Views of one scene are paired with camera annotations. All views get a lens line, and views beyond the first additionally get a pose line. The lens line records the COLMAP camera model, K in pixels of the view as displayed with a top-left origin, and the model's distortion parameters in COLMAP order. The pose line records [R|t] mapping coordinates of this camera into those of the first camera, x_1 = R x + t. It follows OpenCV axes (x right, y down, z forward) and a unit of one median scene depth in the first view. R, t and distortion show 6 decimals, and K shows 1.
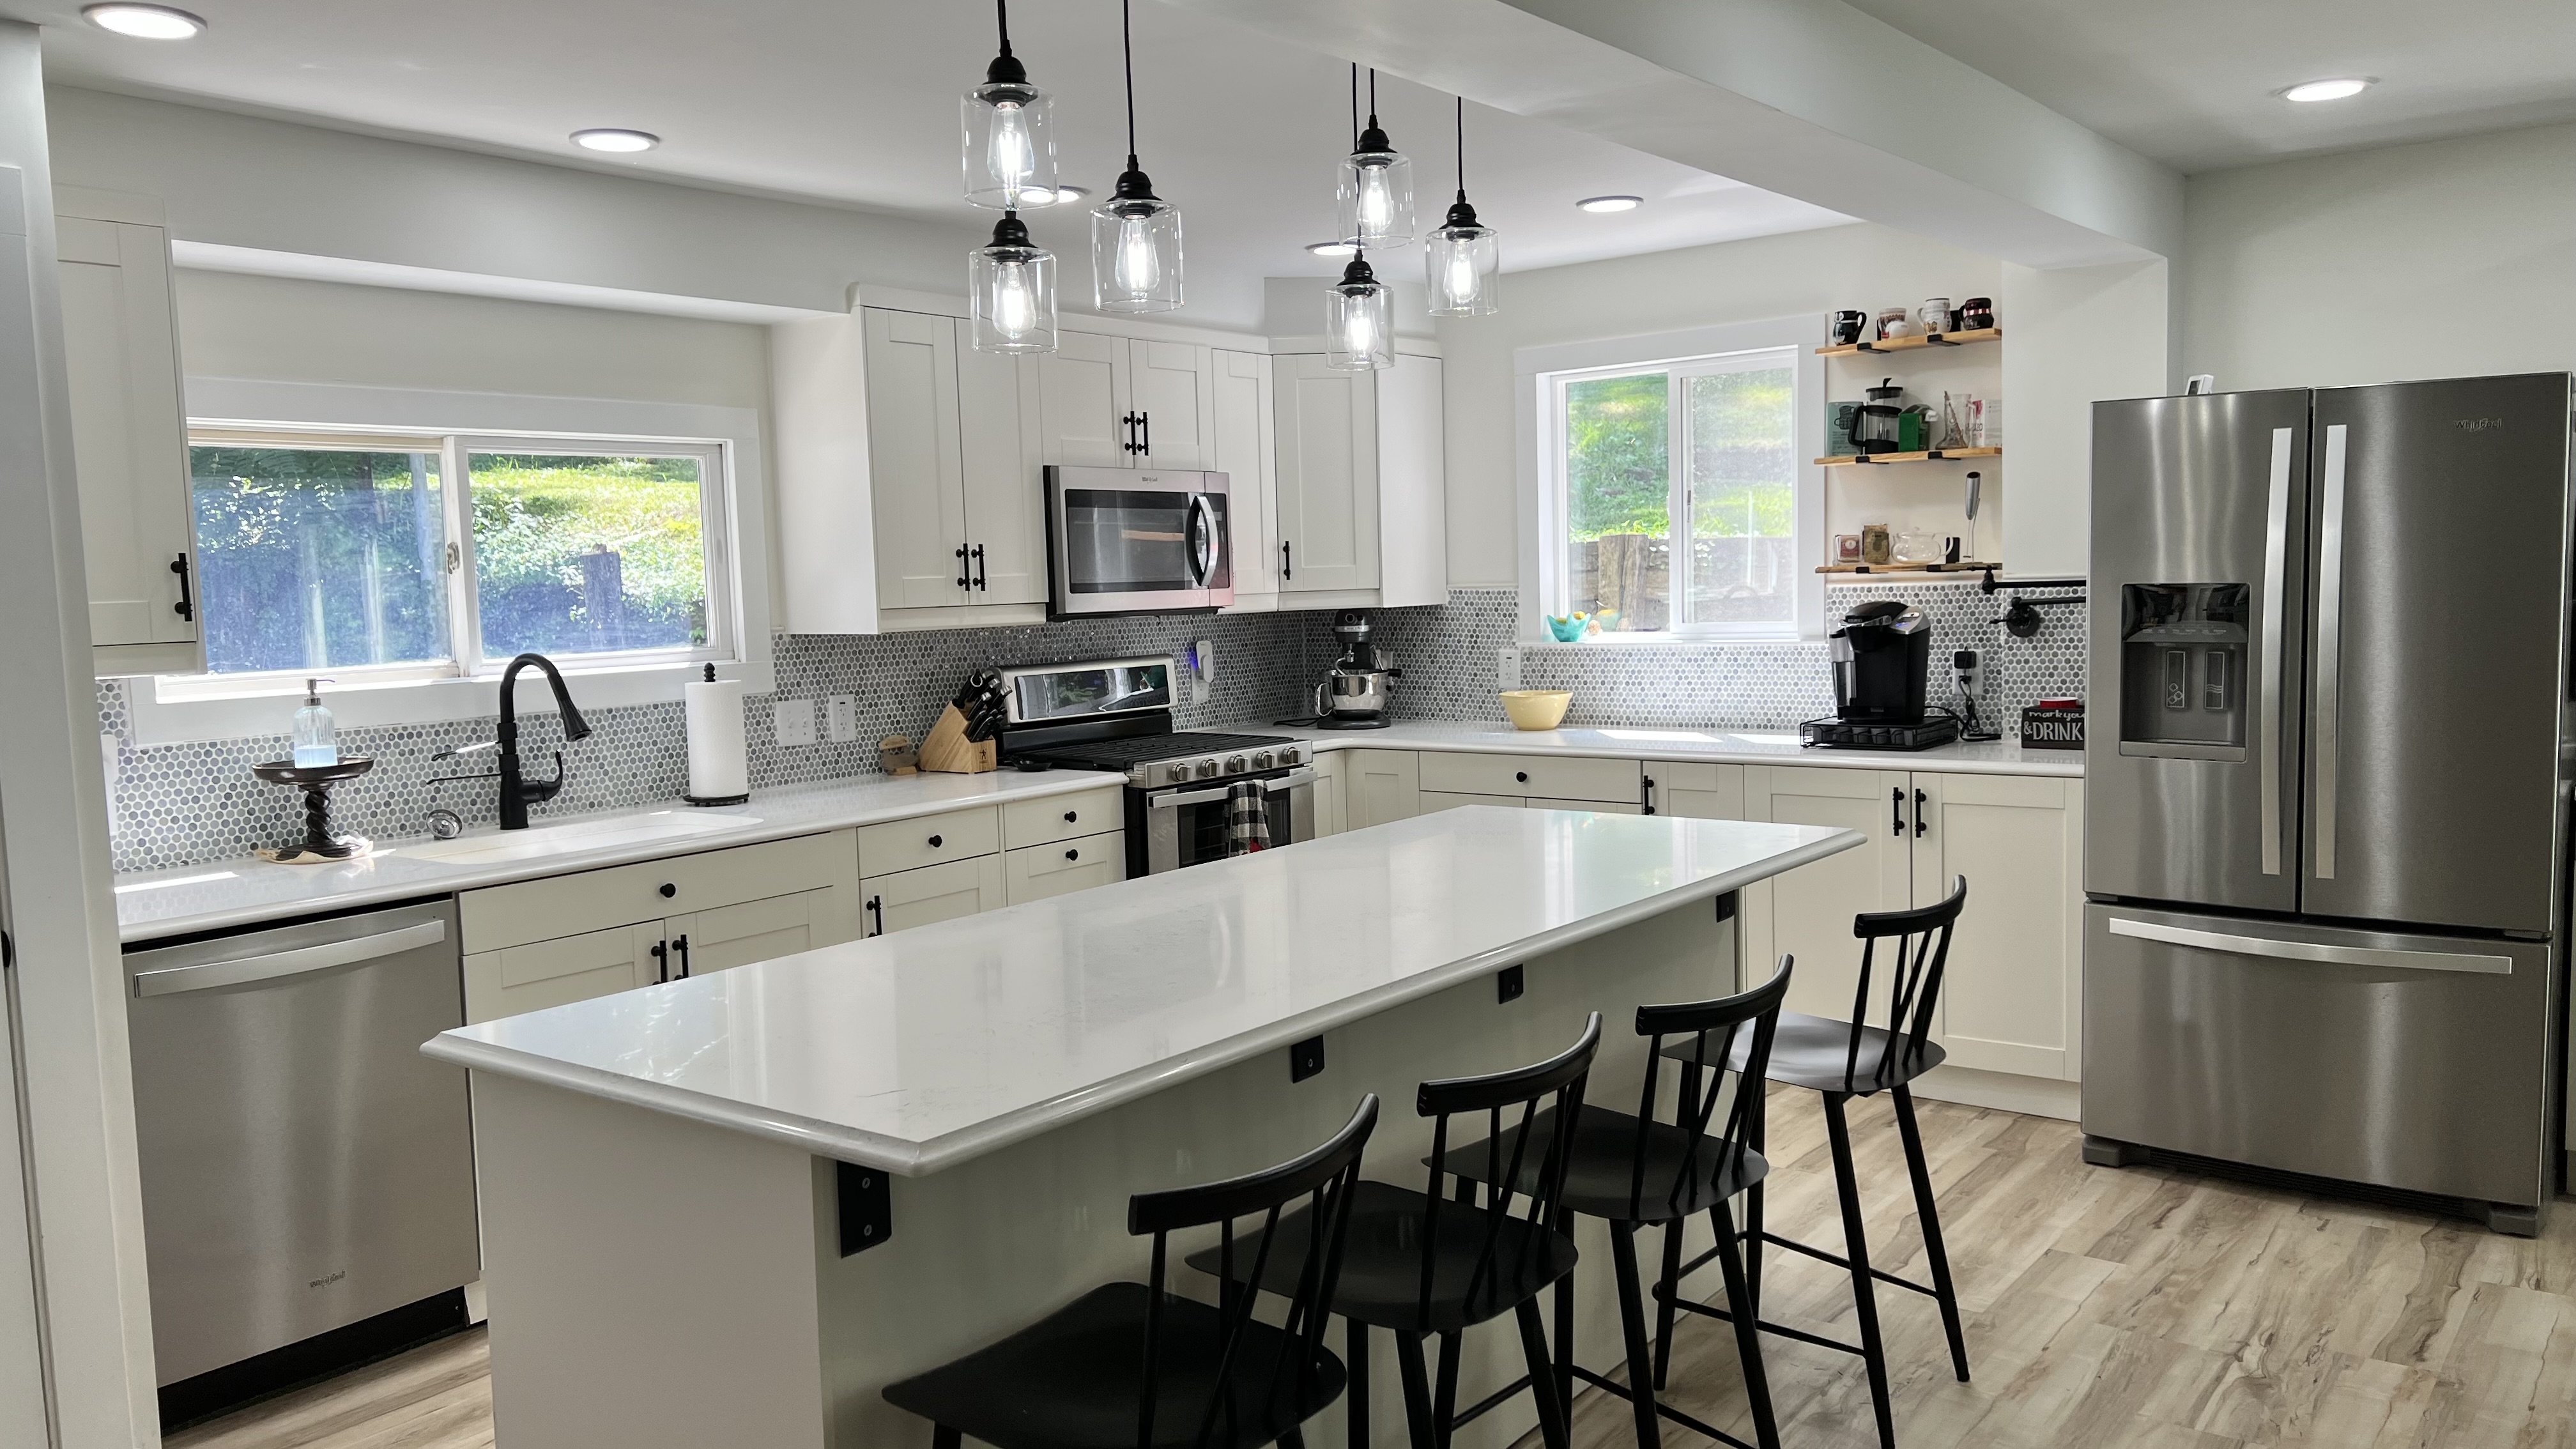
lens RADIAL K [[1785.7, 0, 1266.7], [0, 1785.7, 733.0], [0, 0, 1]] dist [-0.004383, -0.002867]
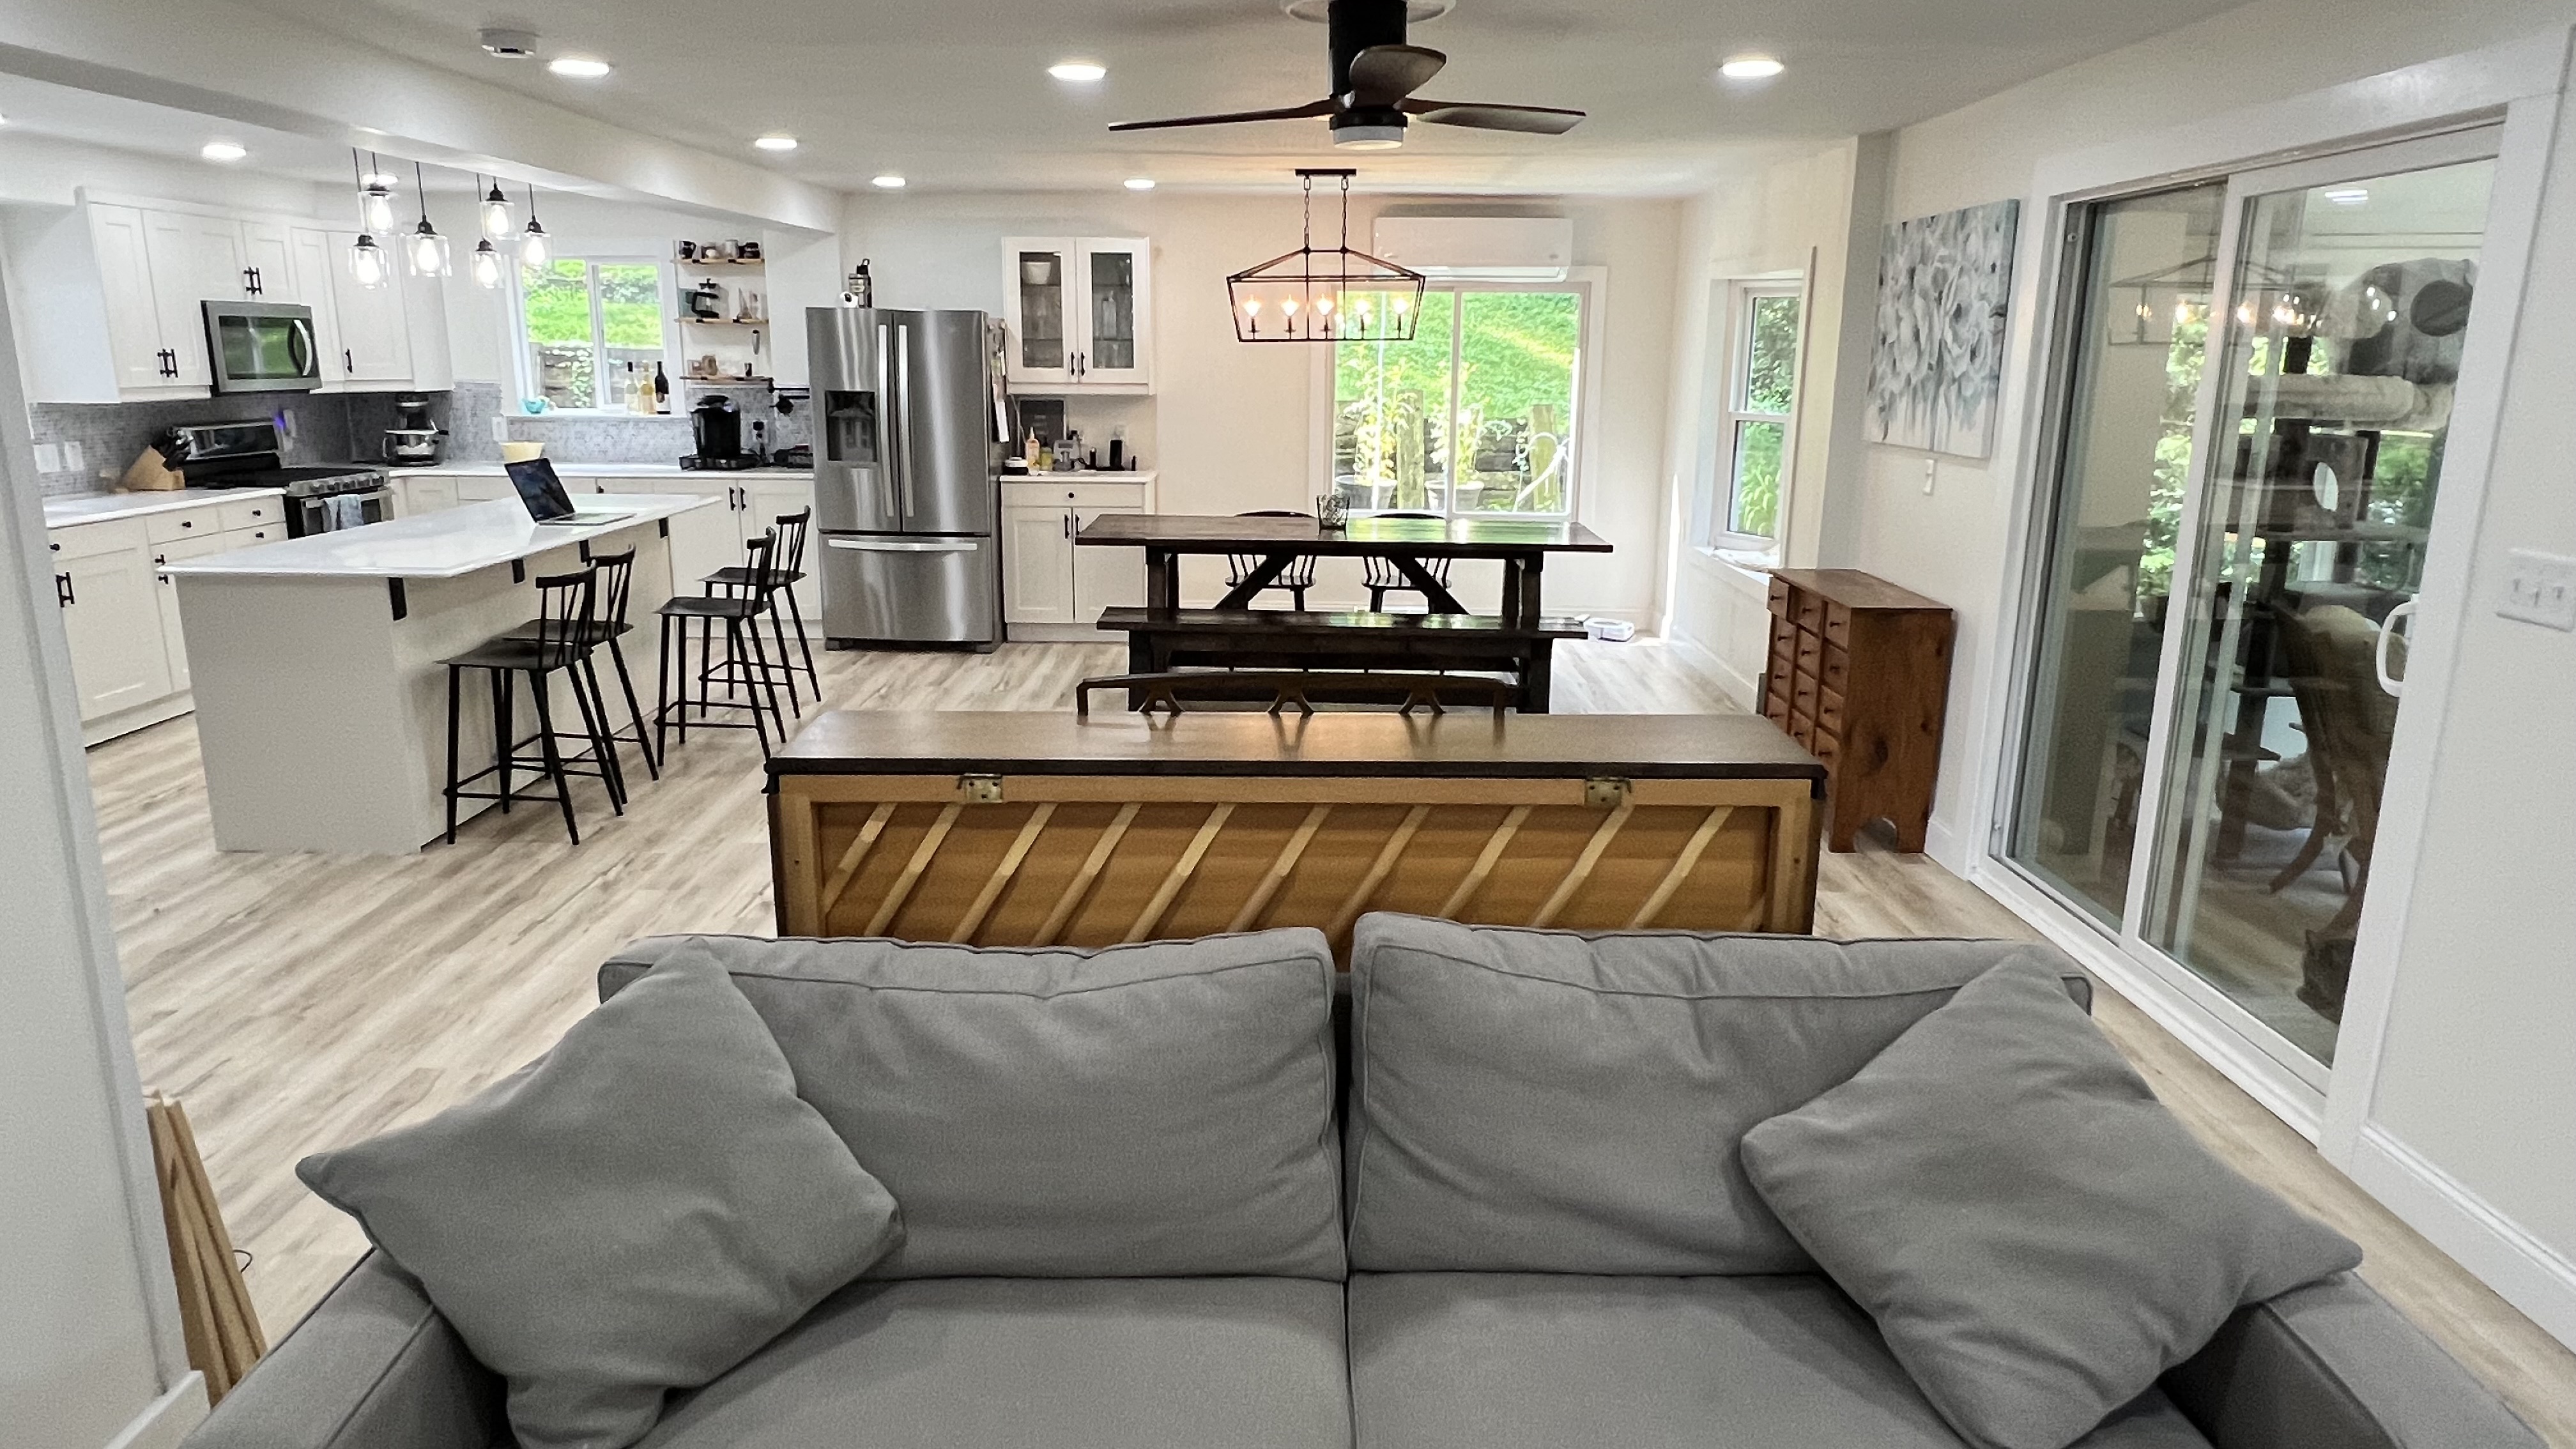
lens RADIAL K [[1572.0, 0, 1274.3], [0, 1572.0, 744.7], [0, 0, 1]] dist [-0.002686, -0.000715]
pose [[0.776245, -0.116259, 0.619619, -0.300307], [0.021582, 0.987173, 0.158186, 0.047039], [-0.630062, -0.109419, 0.768798, -0.776973]]
